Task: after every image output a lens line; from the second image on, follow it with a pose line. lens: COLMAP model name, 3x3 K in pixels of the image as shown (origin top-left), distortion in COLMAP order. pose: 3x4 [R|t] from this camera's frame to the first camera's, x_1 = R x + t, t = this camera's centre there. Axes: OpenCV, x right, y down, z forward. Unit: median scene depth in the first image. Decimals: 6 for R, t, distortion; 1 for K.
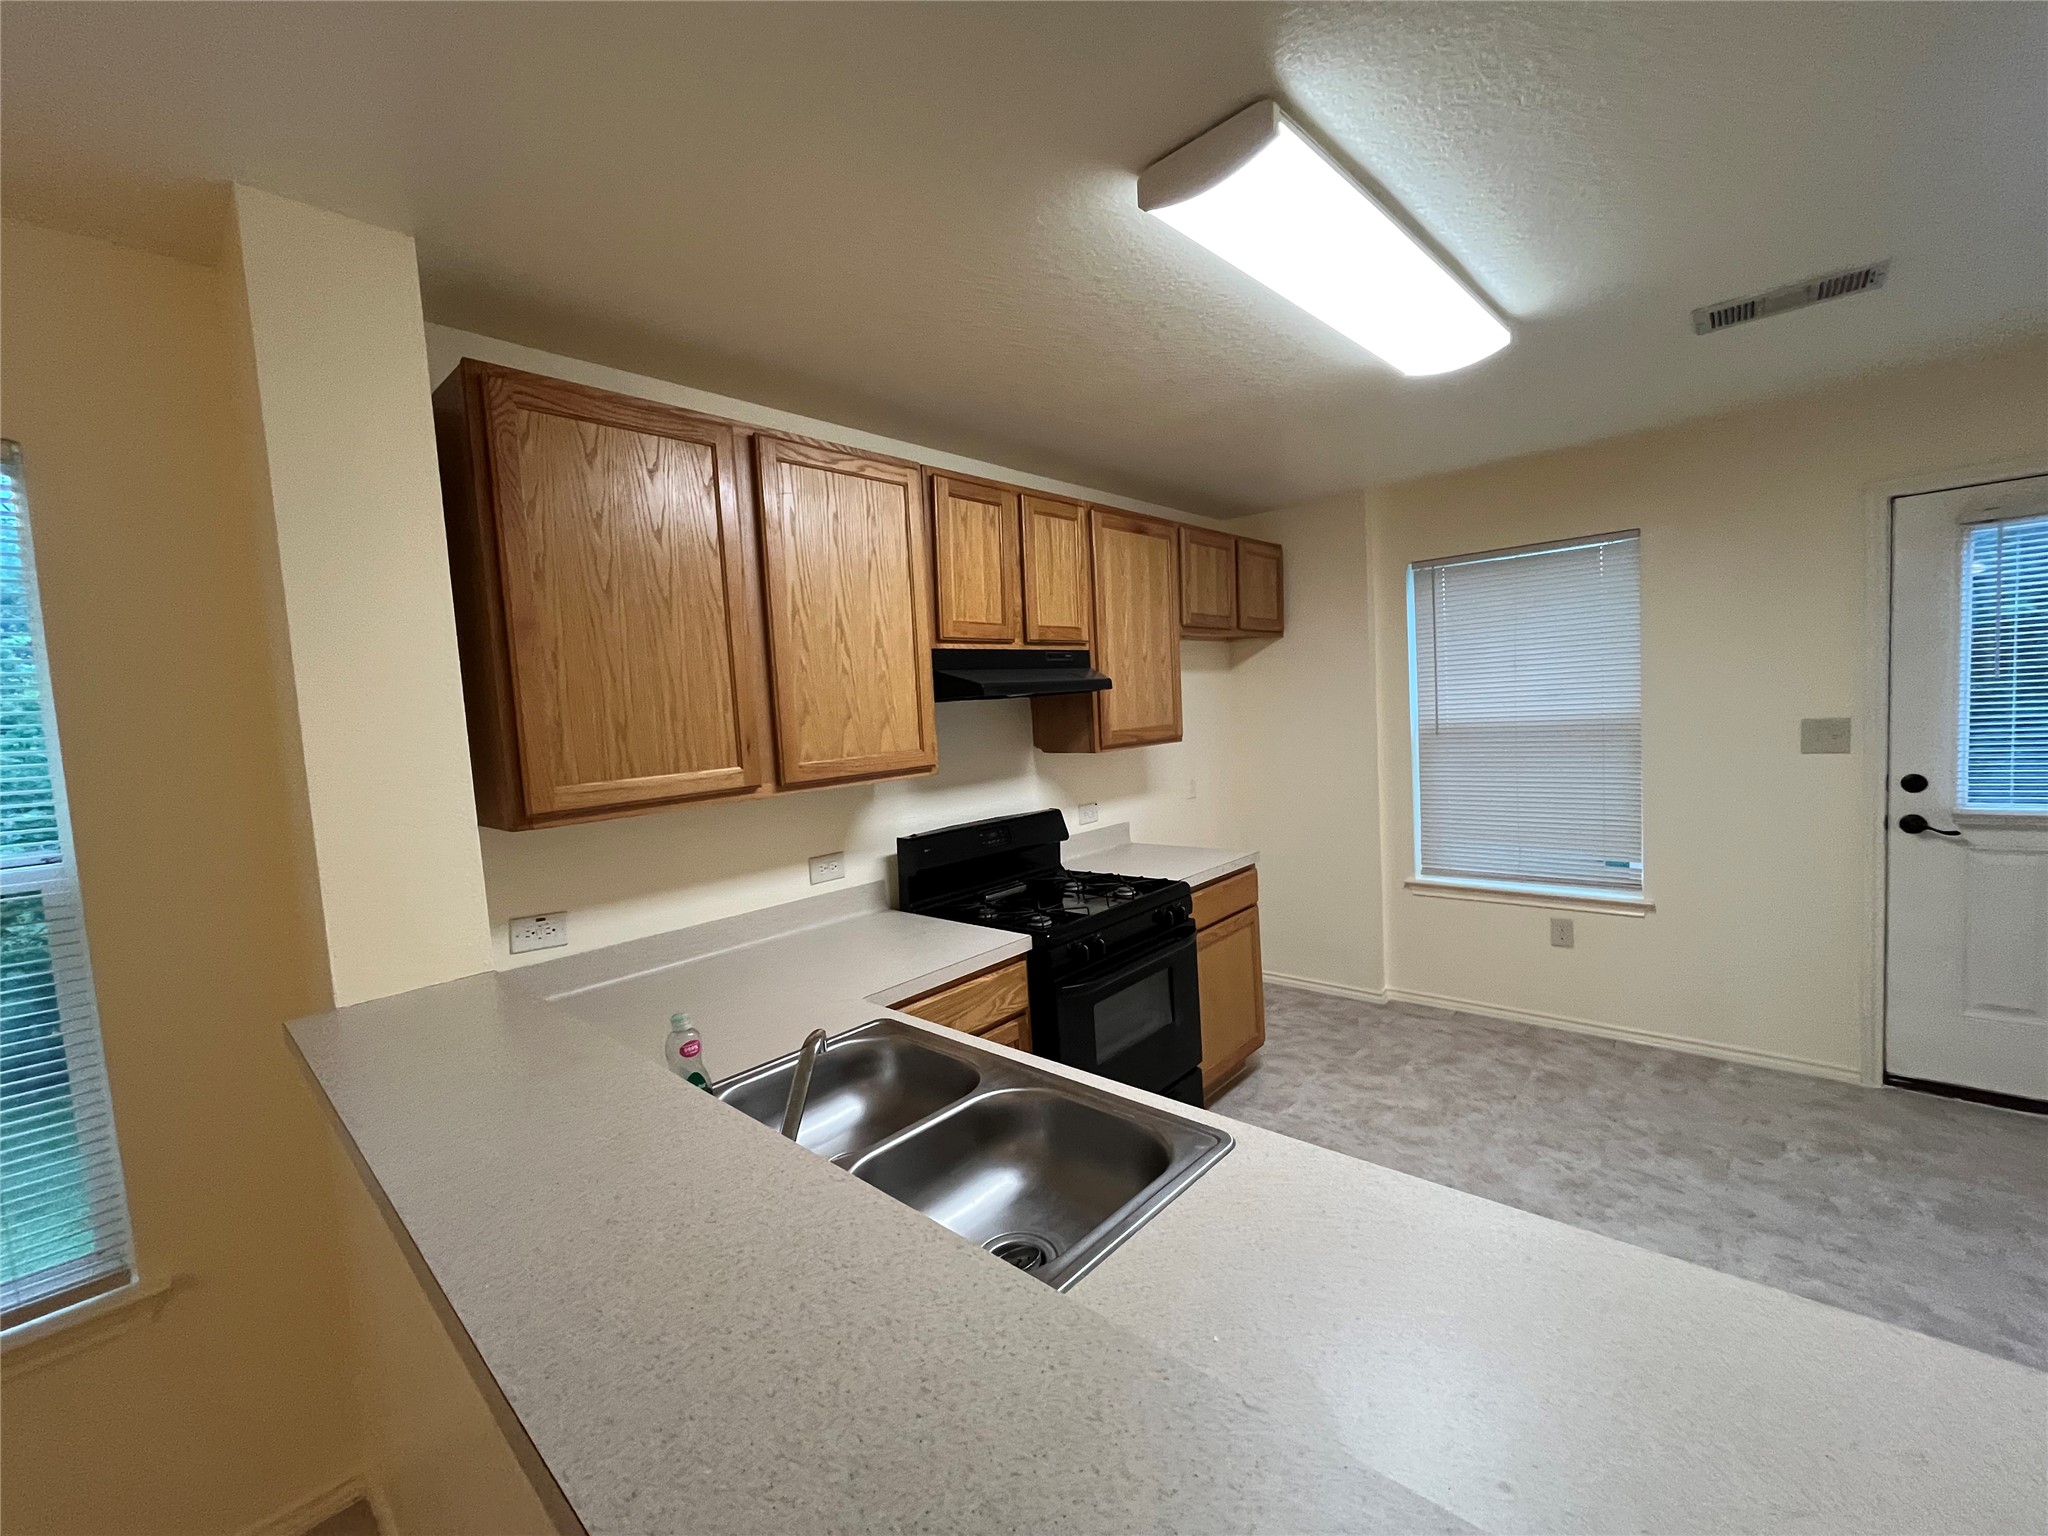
lens RADIAL K [[827.9, 0, 1033.0], [0, 827.9, 768.2], [0, 0, 1]] dist [-0.003739, -0.000711]
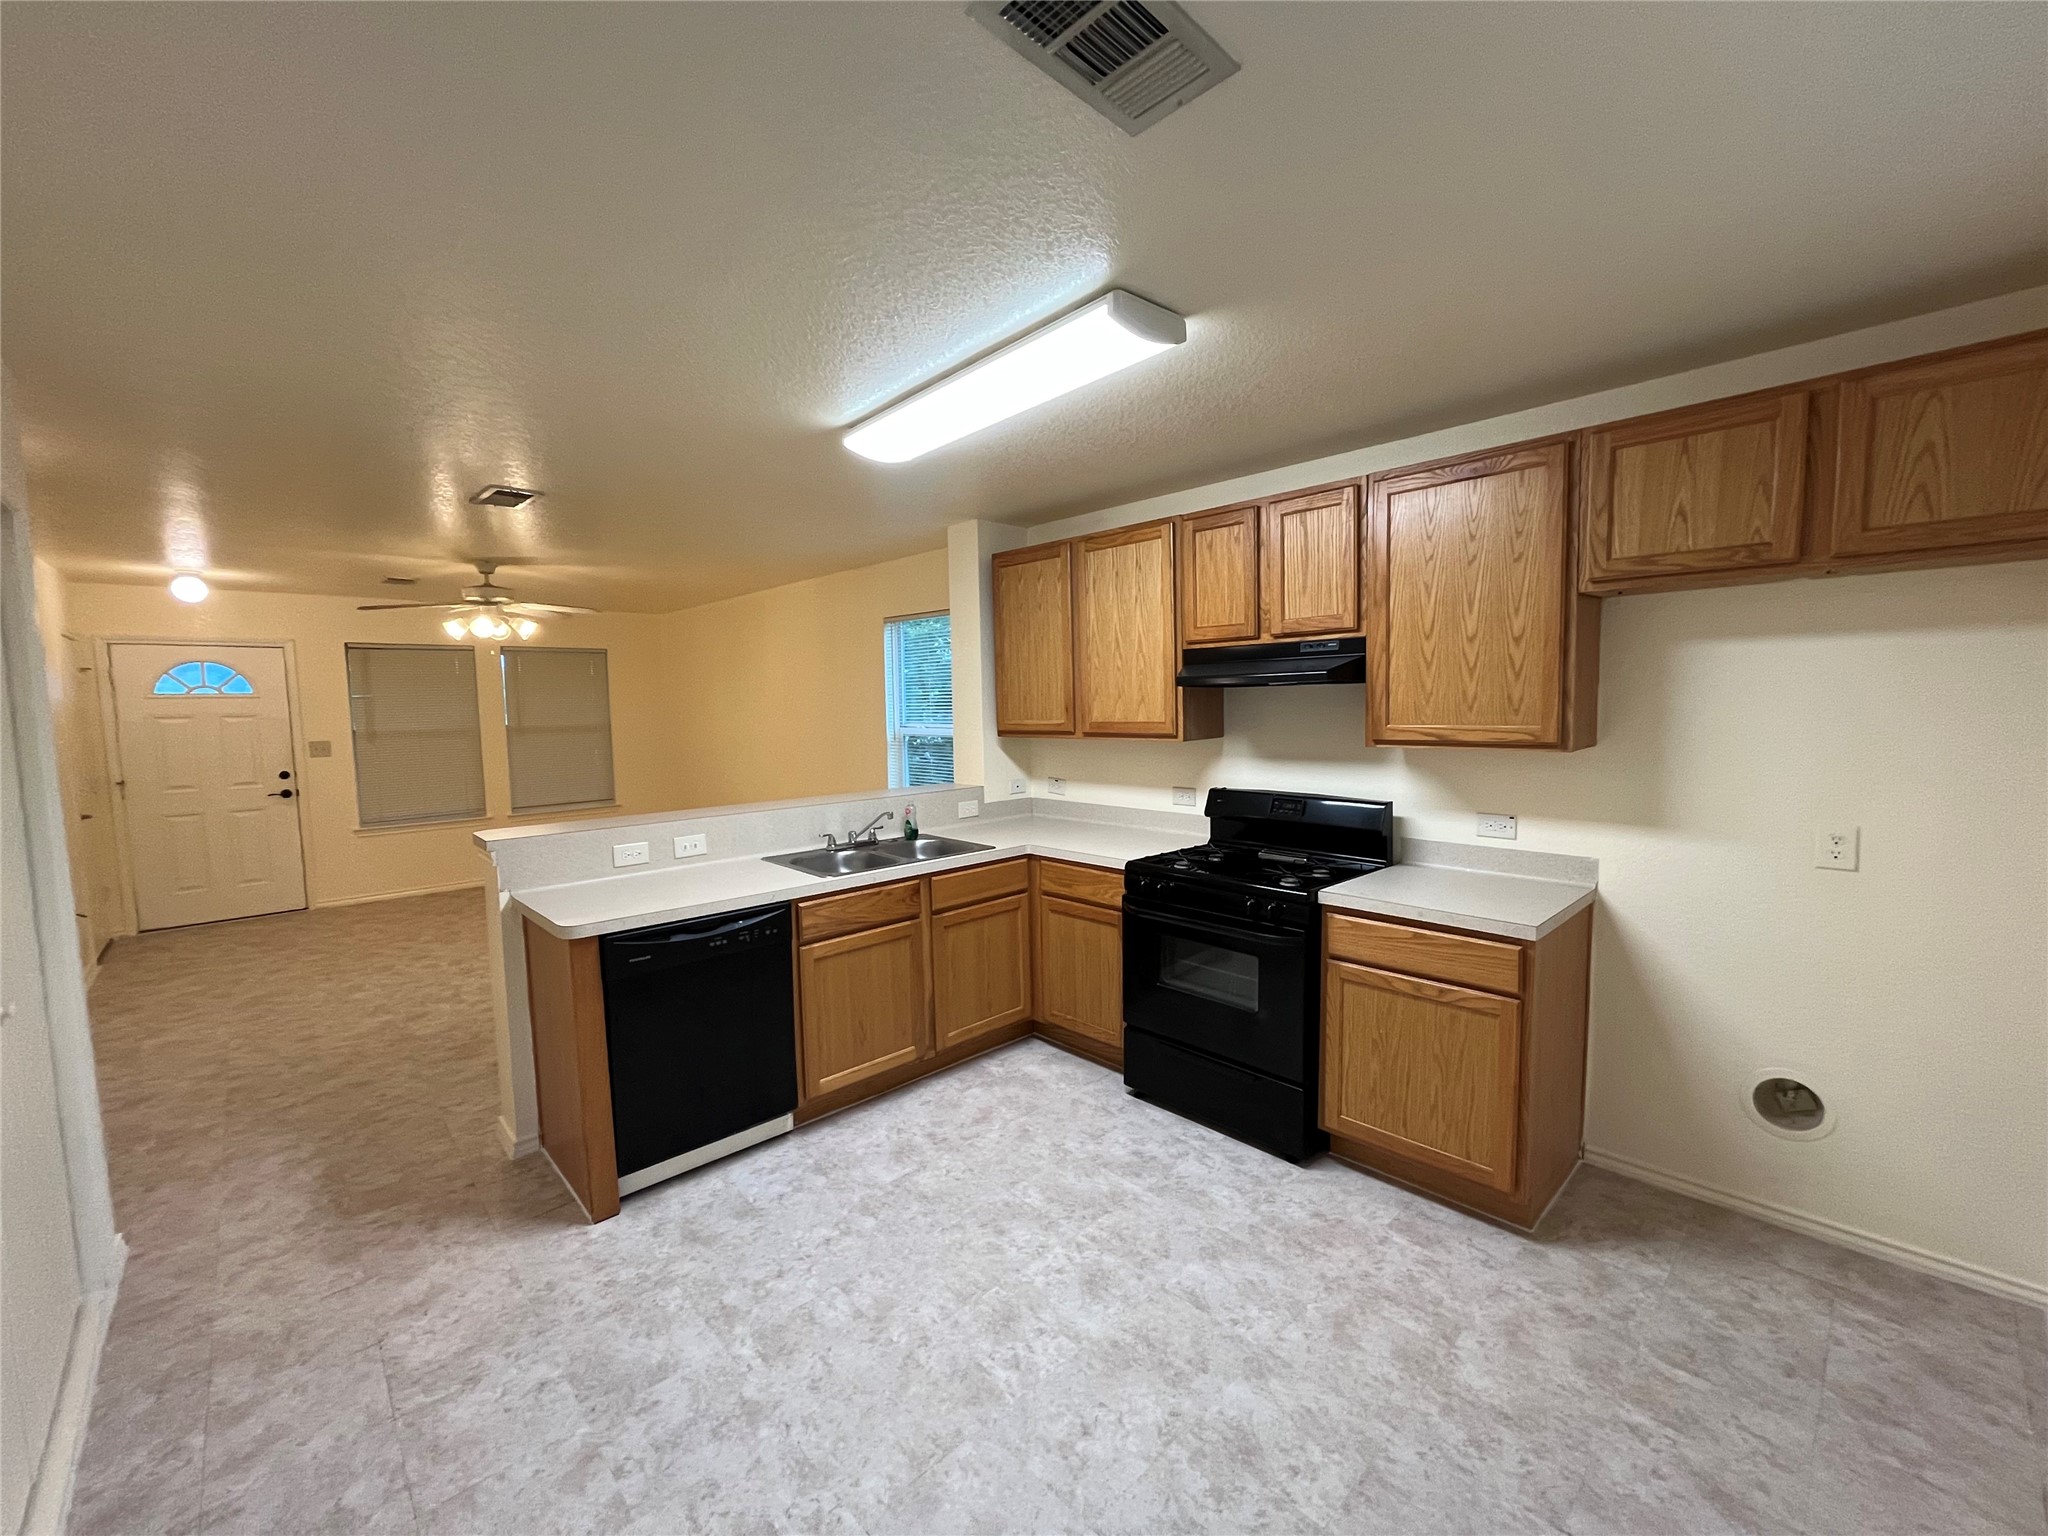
lens RADIAL K [[827.9, 0, 1028.5], [0, 827.9, 769.6], [0, 0, 1]] dist [-0.003739, -0.000711]
pose [[-0.073287, 0.148167, -0.986243, 1.074825], [-0.047314, 0.987272, 0.151838, -0.122036], [0.996188, 0.057791, -0.065344, 0.713636]]
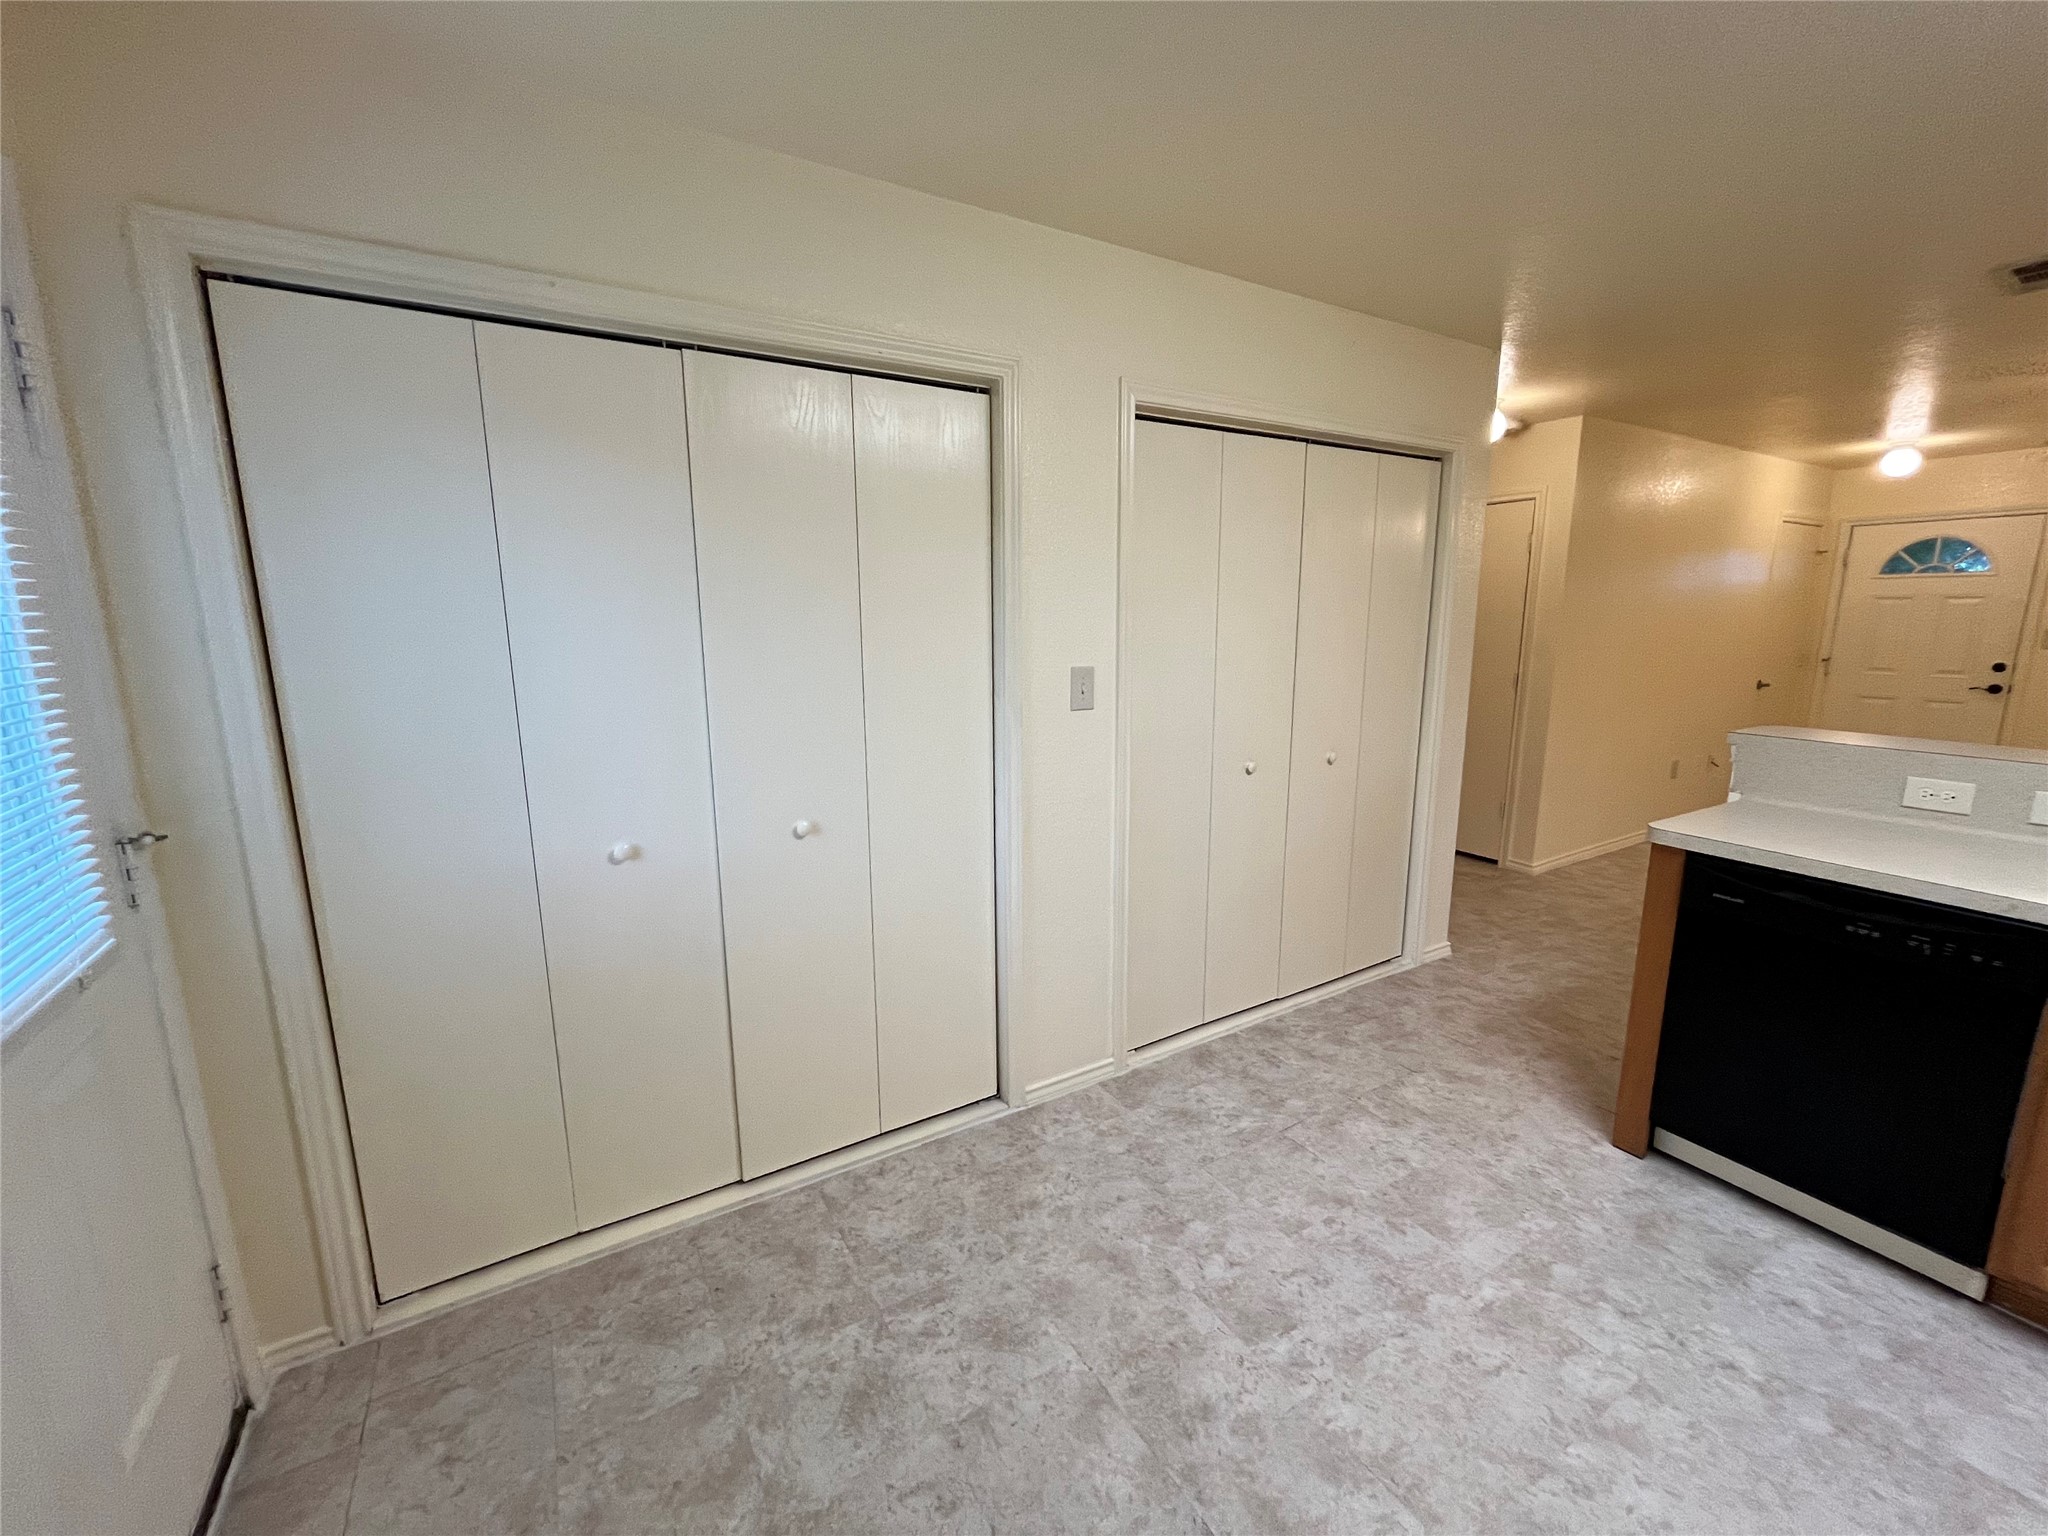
lens RADIAL K [[827.9, 0, 1020.7], [0, 827.9, 766.2], [0, 0, 1]] dist [-0.003739, -0.000711]
pose [[-0.952885, 0.015235, 0.302949, 0.633862], [0.088478, 0.969266, 0.229553, -0.093417], [-0.290141, 0.245541, -0.924947, 1.046176]]
